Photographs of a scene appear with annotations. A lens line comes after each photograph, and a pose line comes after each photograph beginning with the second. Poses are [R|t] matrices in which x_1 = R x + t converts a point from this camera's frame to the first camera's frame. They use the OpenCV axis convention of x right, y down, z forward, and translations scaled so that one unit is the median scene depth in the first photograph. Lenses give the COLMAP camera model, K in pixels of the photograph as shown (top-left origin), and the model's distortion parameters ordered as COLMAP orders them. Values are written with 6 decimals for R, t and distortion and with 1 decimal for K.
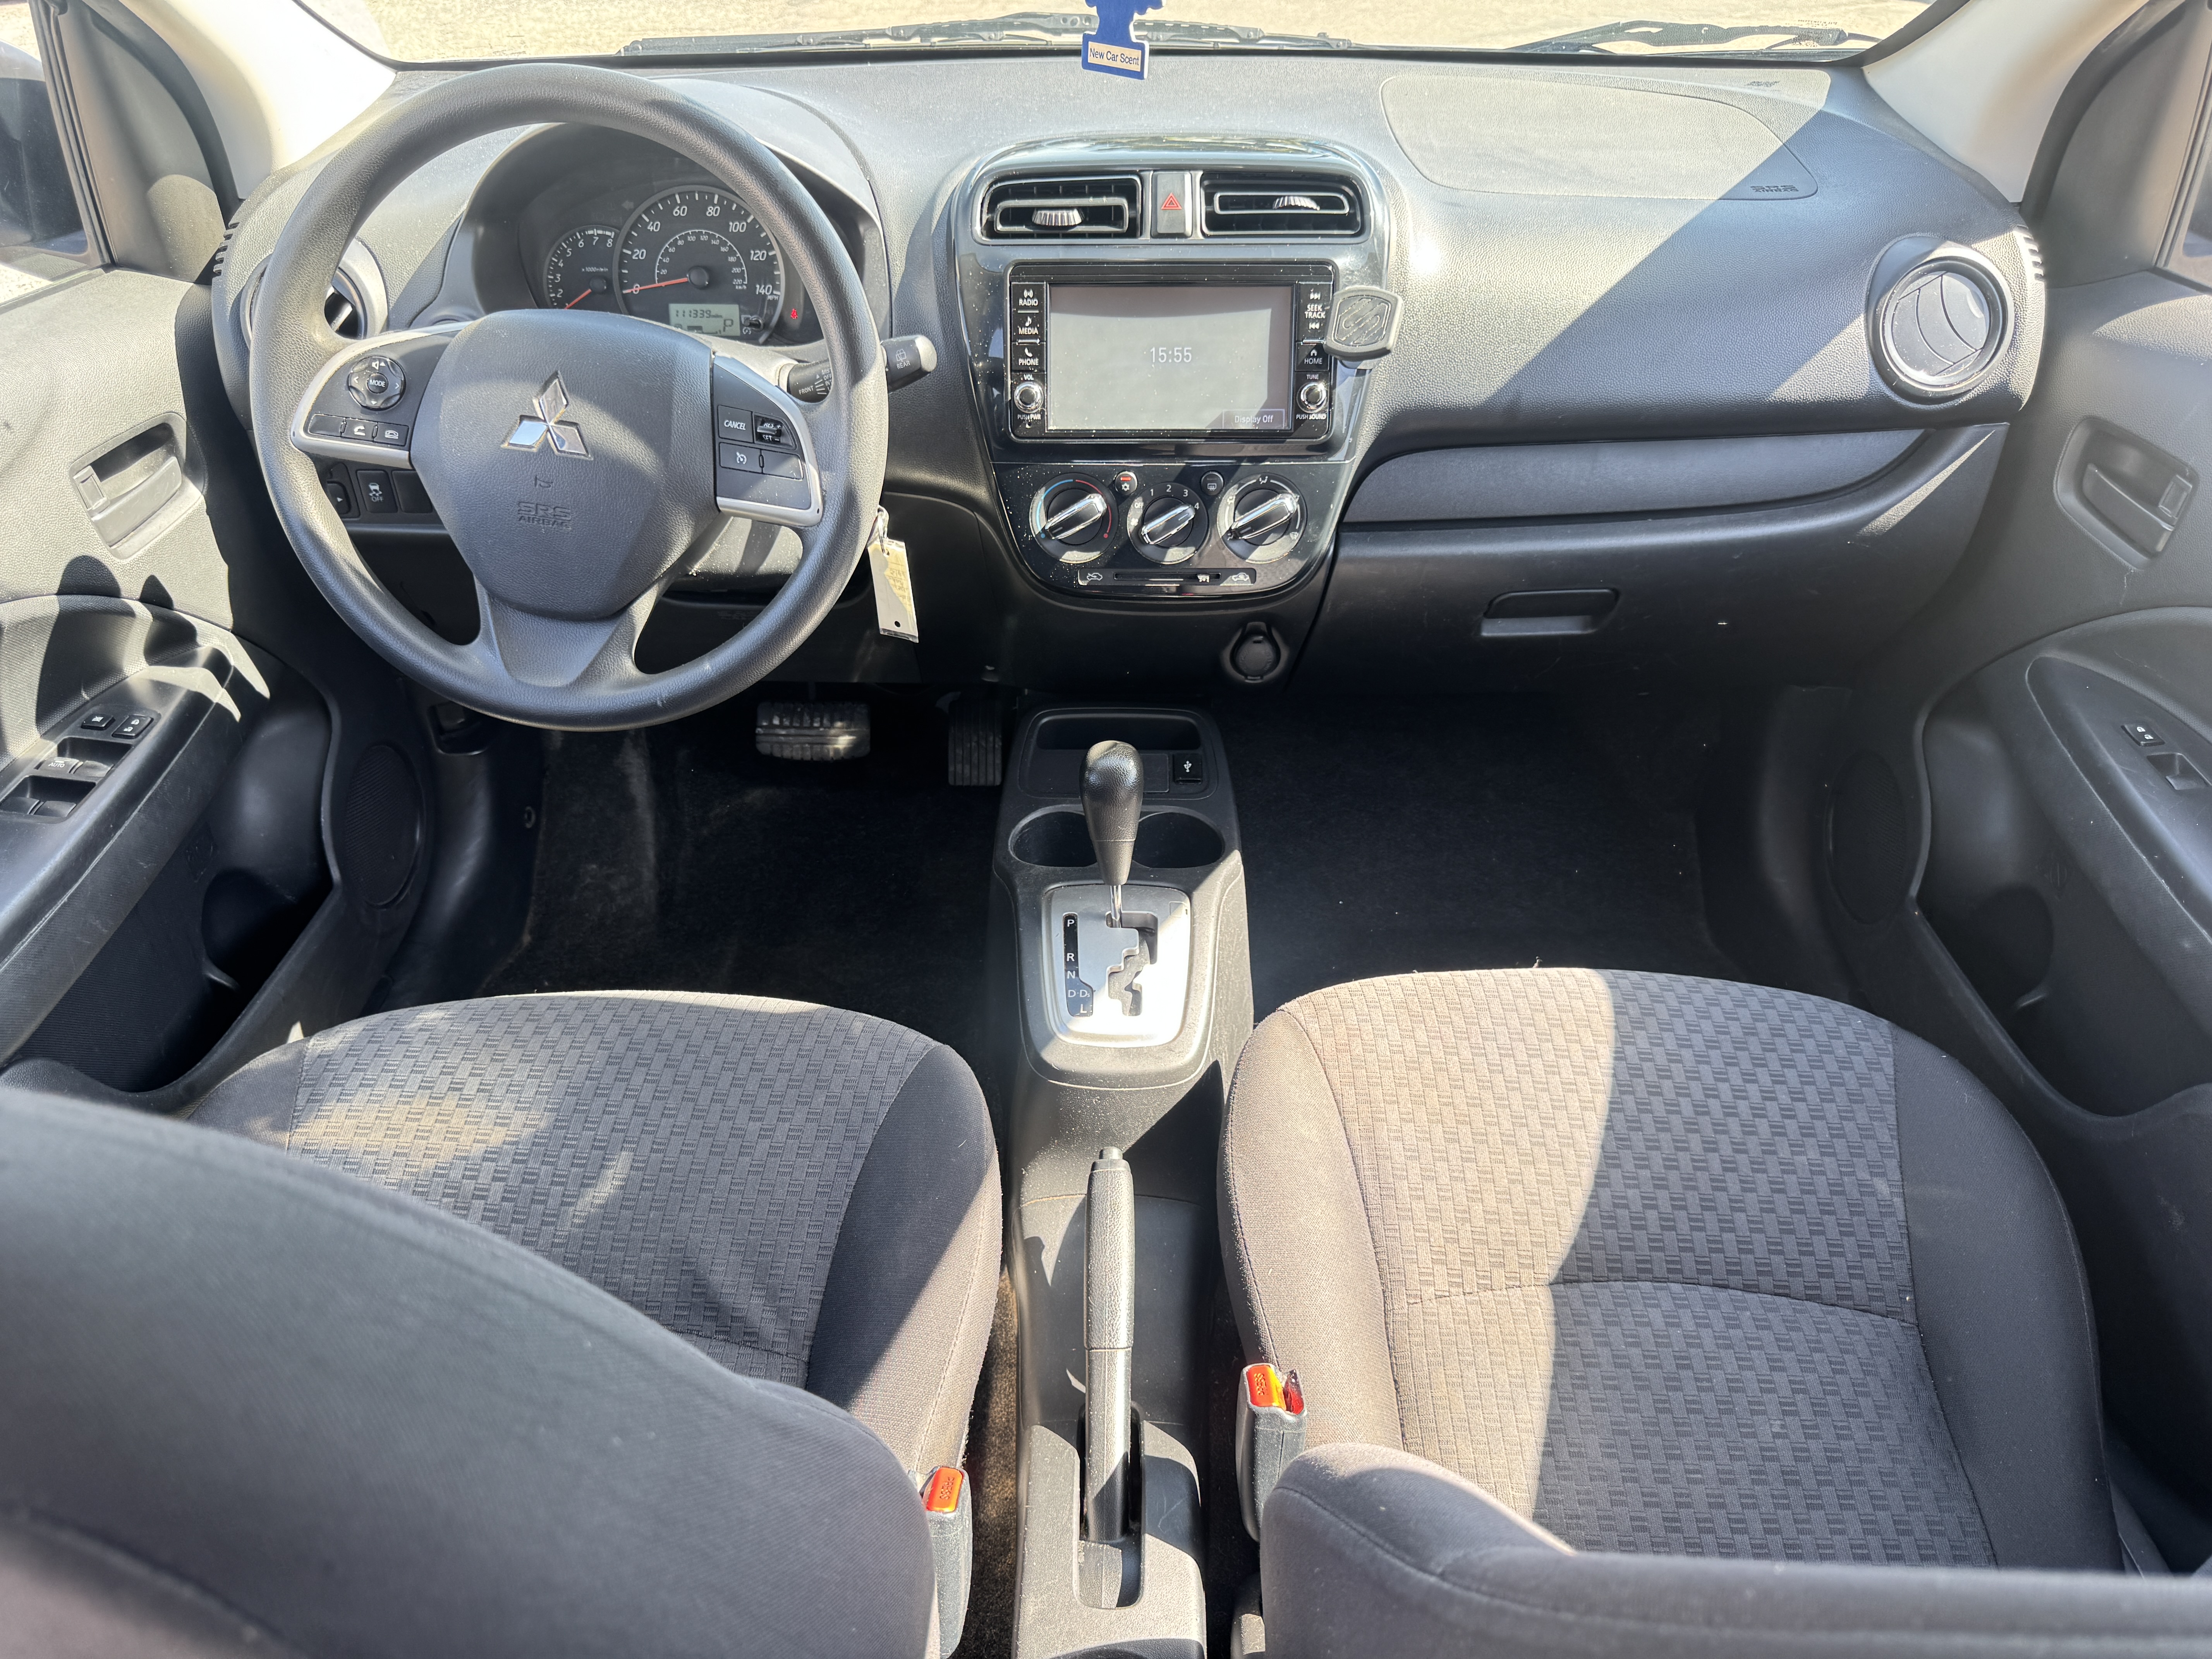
lens RADIAL K [[1530.4, 0, 1092.4], [0, 1530.4, 823.6], [0, 0, 1]] dist [0.127090, -0.192119]
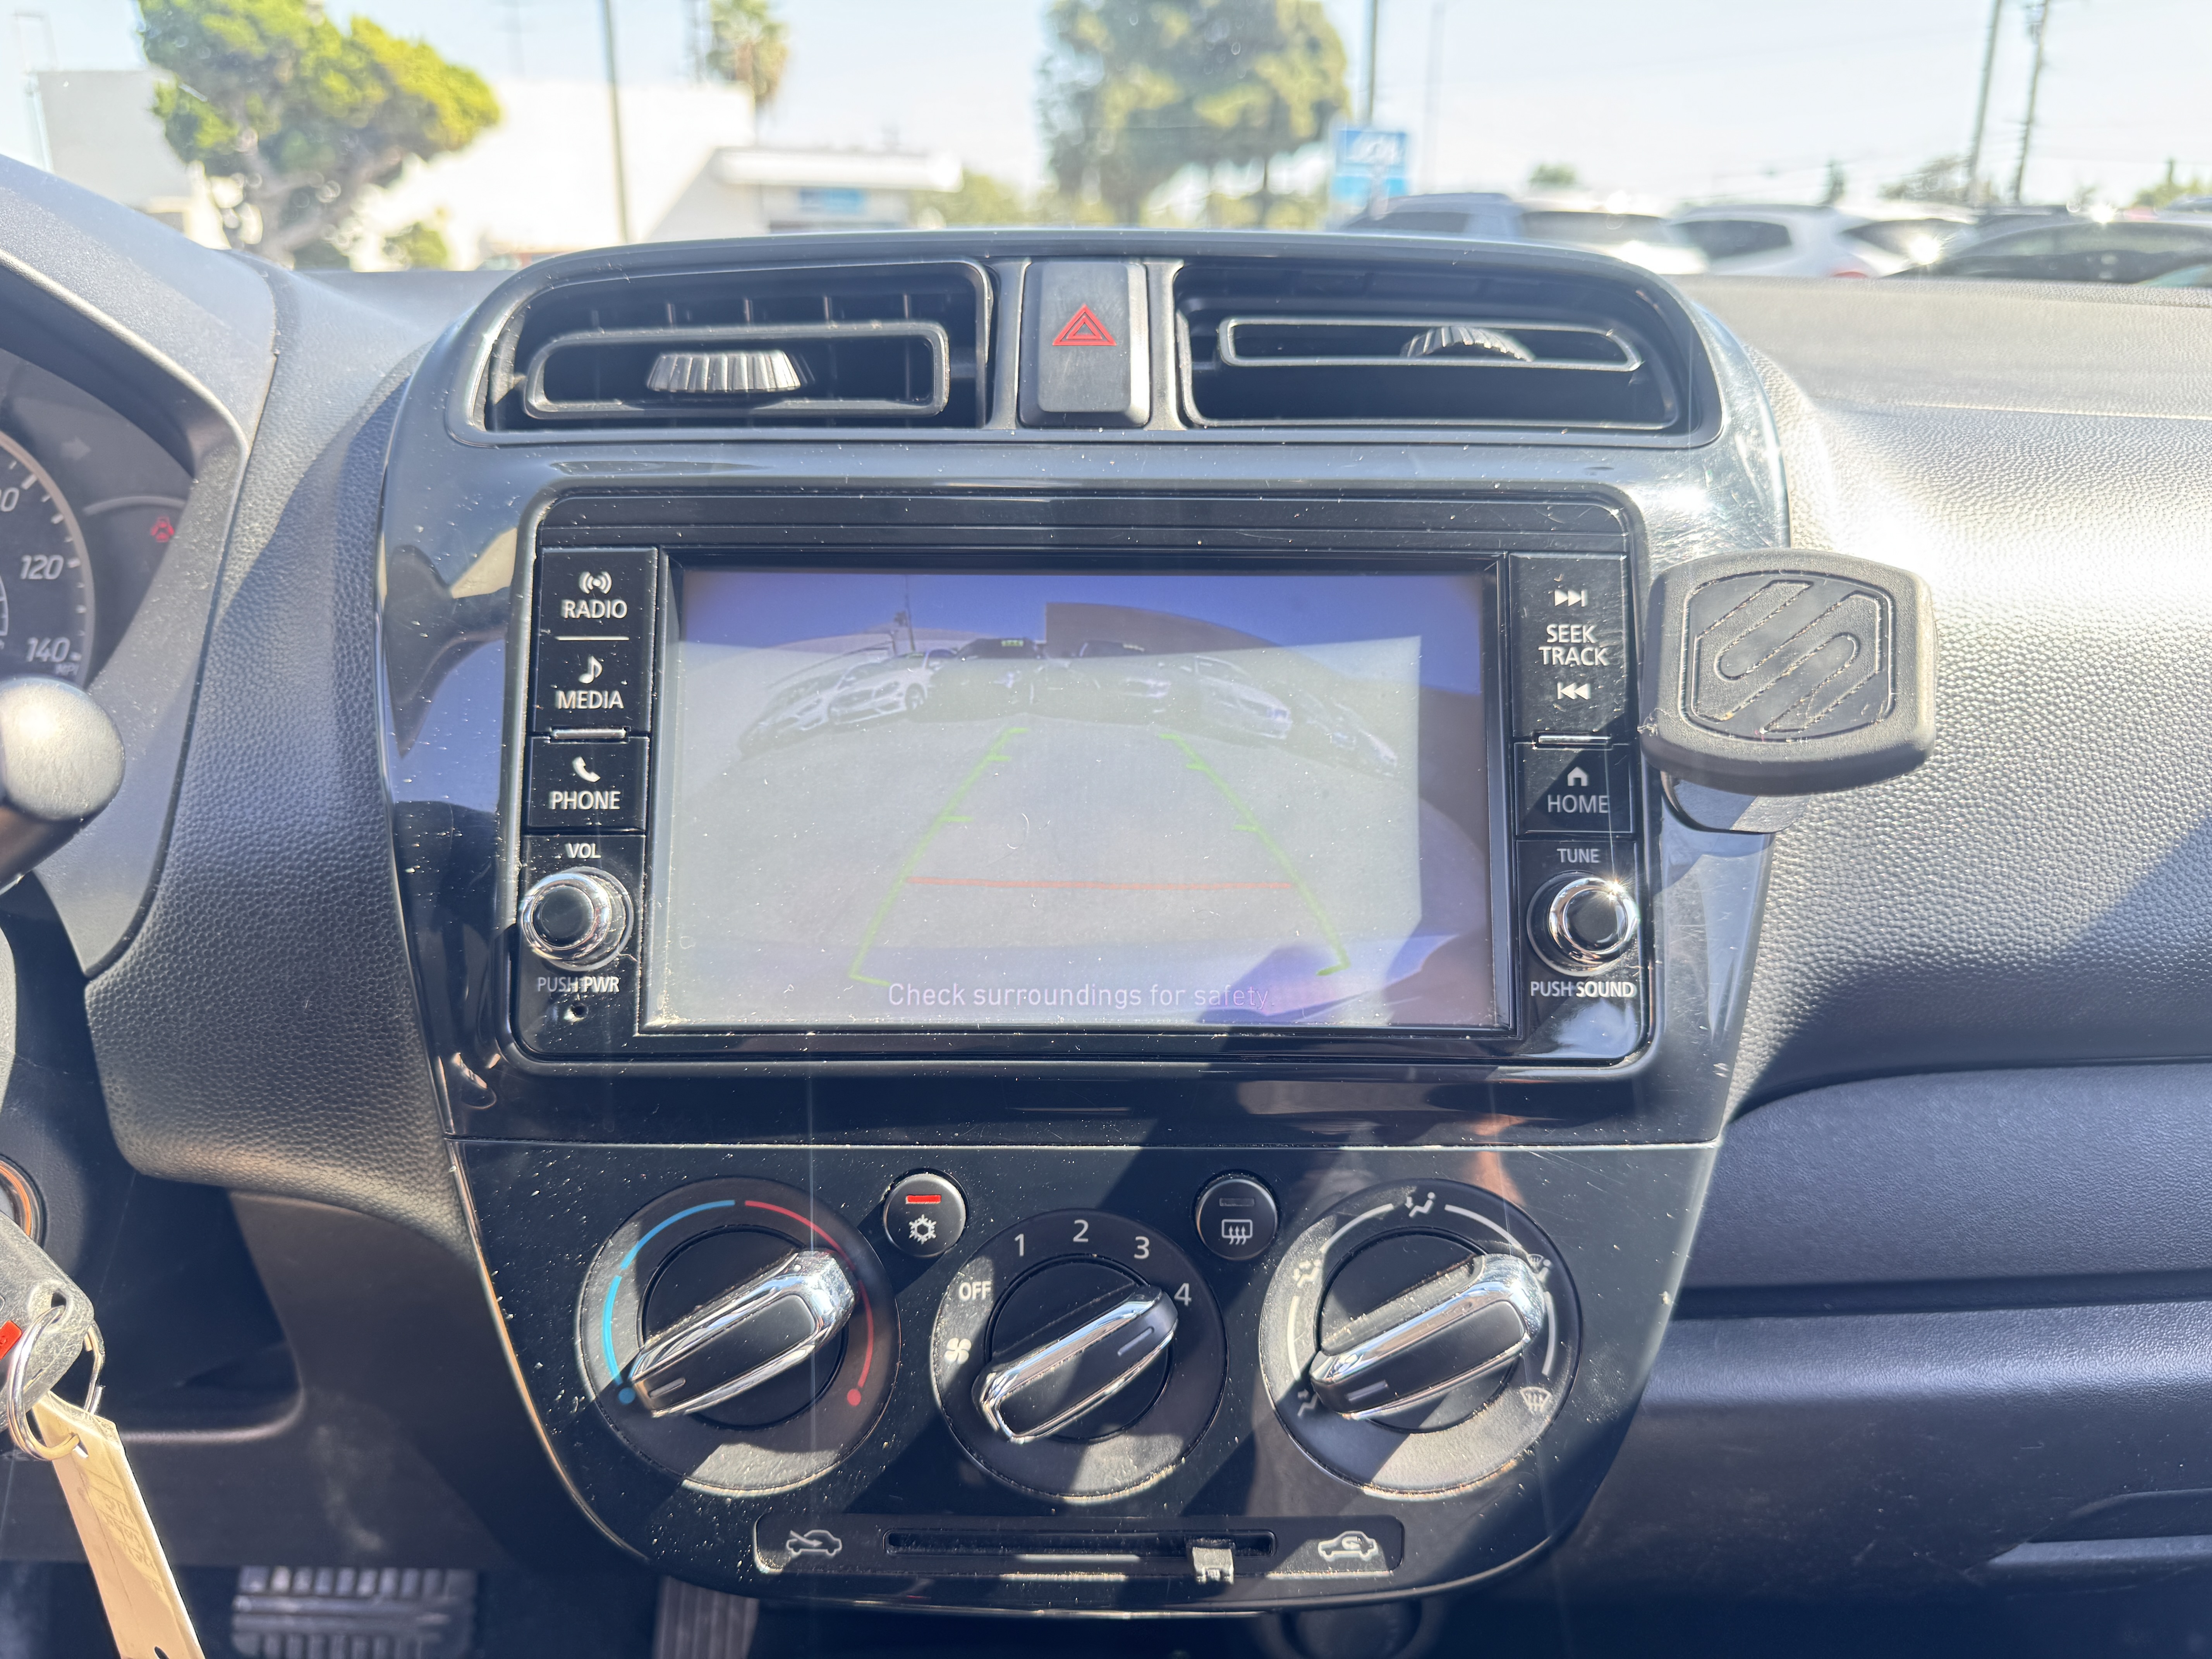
lens RADIAL K [[1621.6, 0, 1103.3], [0, 1621.6, 838.4], [0, 0, 1]] dist [0.006333, -0.001796]
pose [[0.999594, 0.007183, 0.027580, 0.045427], [0.001849, 0.949330, -0.314277, -0.195331], [-0.028440, 0.314200, 0.948931, 0.708098]]
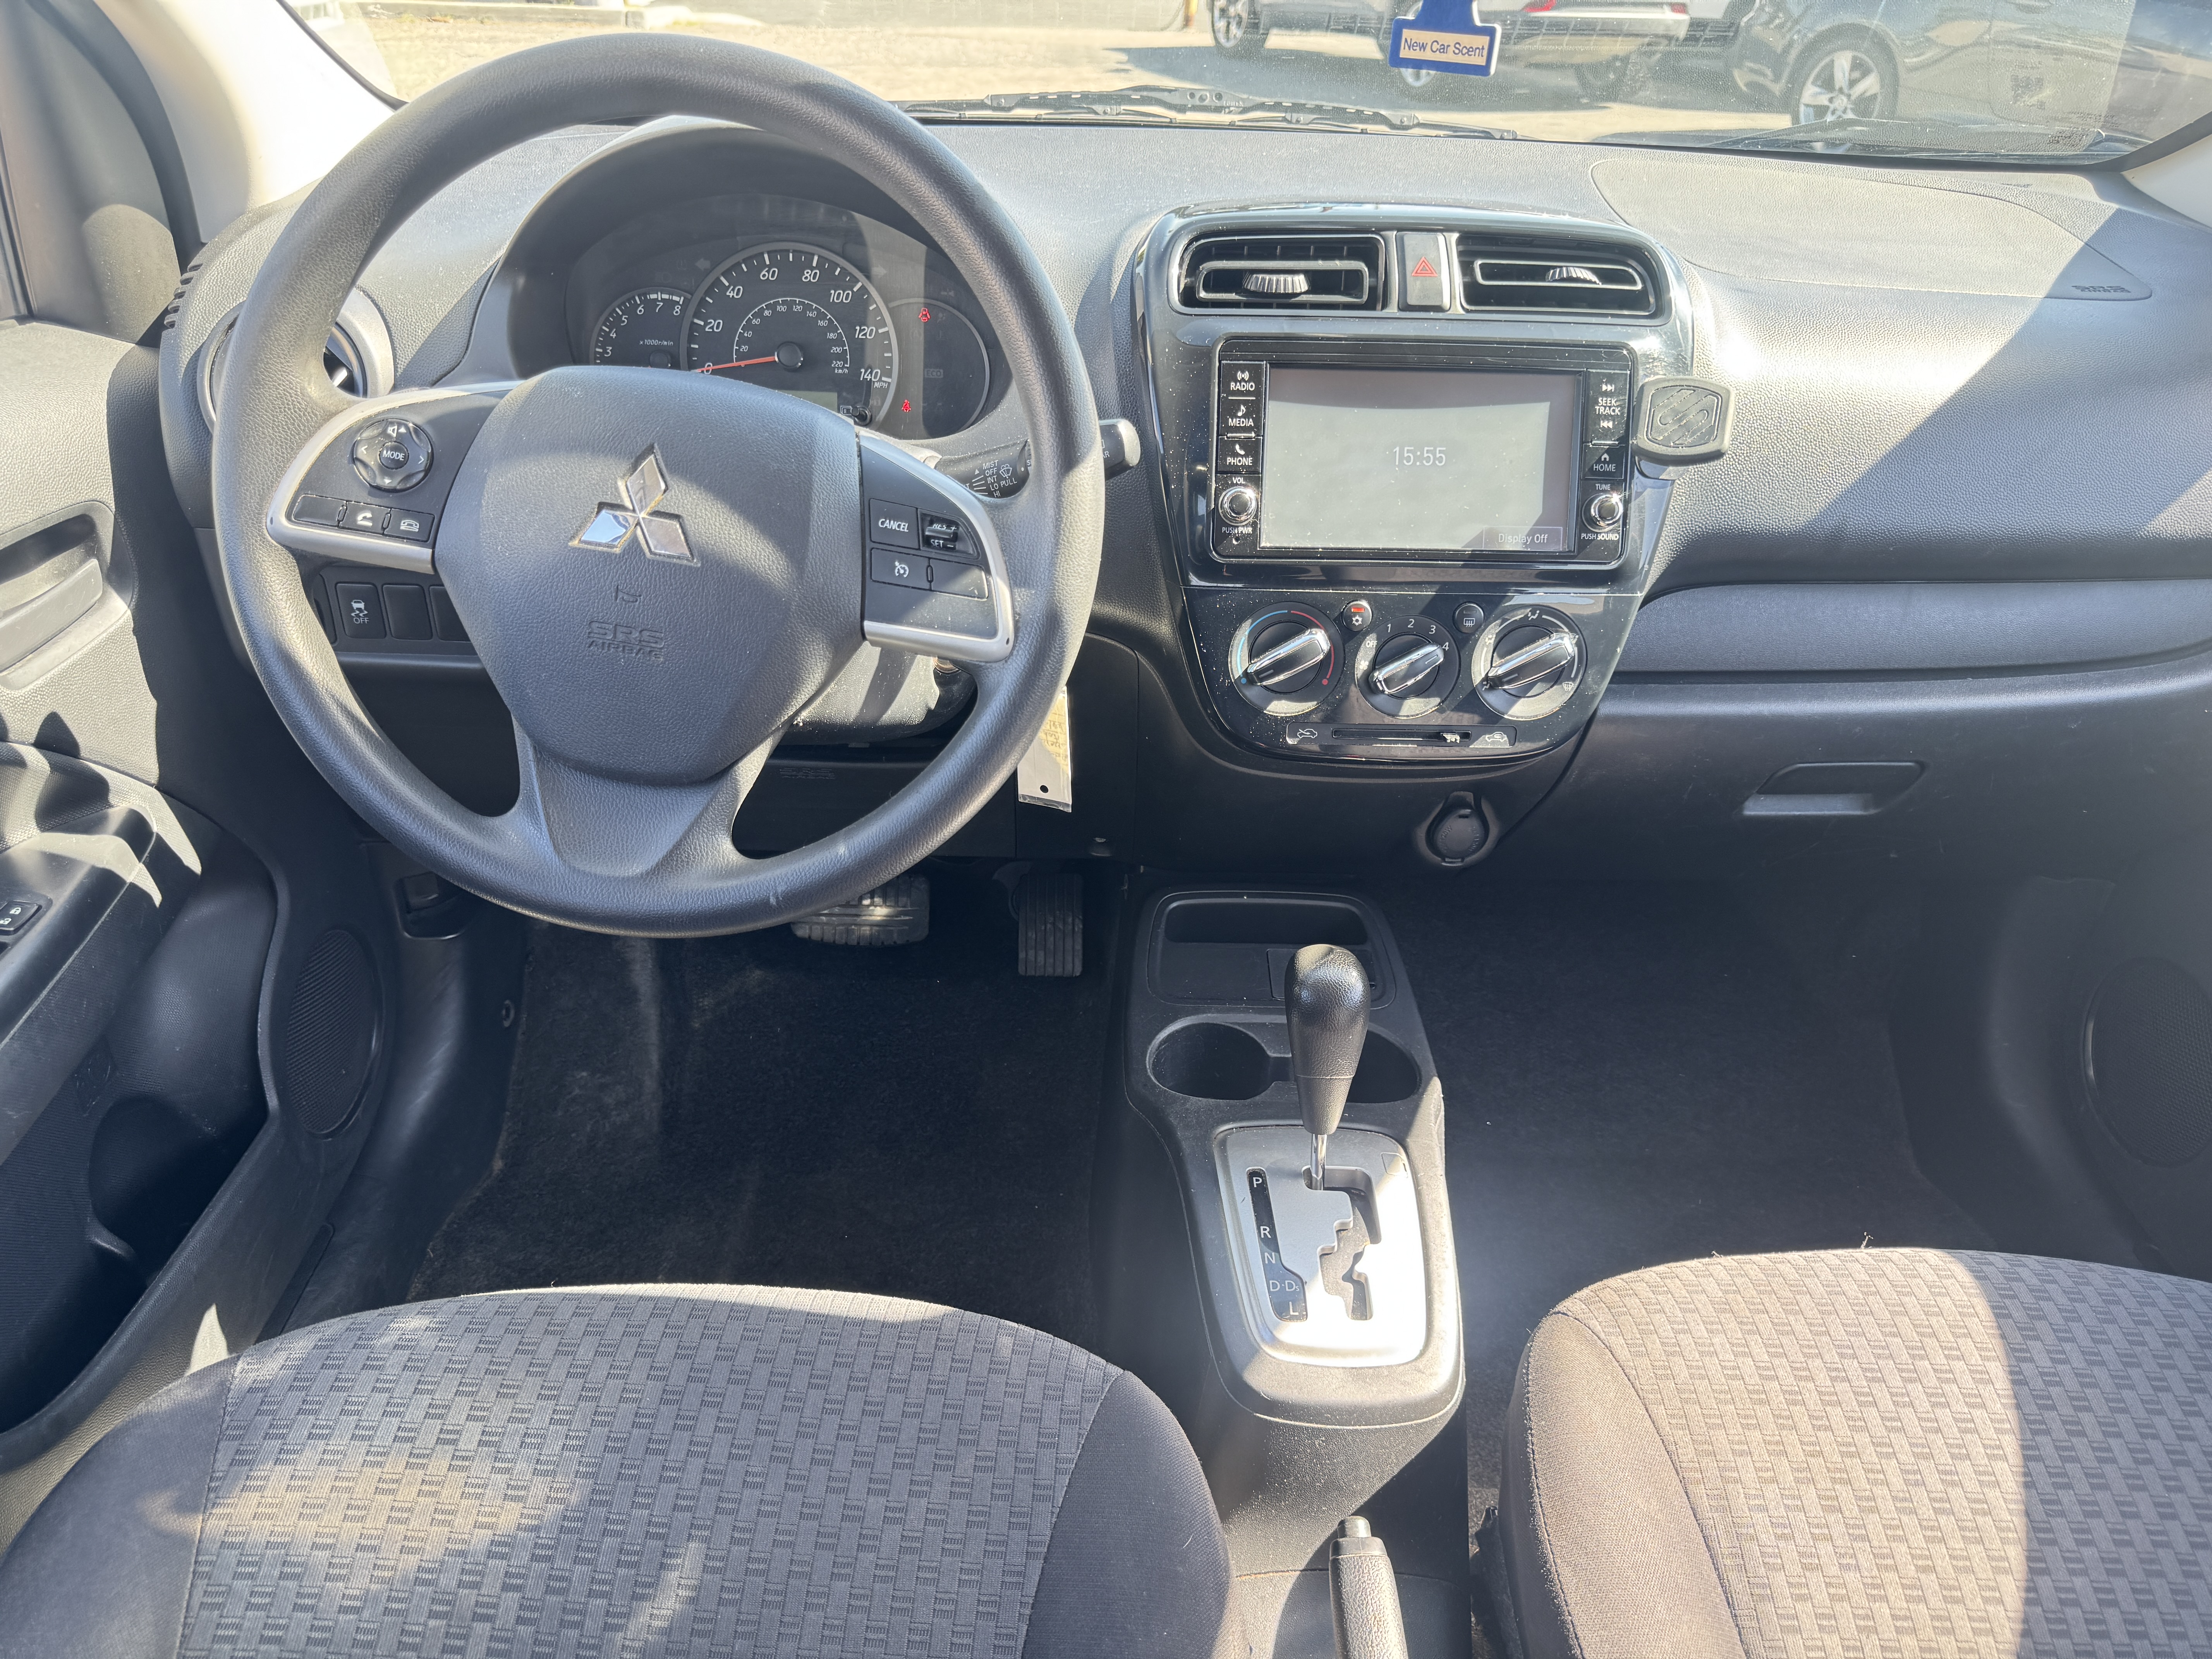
lens RADIAL K [[1555.1, 0, 1102.1], [0, 1555.1, 839.2], [0, 0, 1]] dist [0.086026, -0.119709]
pose [[0.998457, 0.014726, 0.053535, -0.147833], [-0.010029, 0.996160, -0.086977, -0.039889], [-0.054611, 0.086306, 0.994771, 0.237565]]
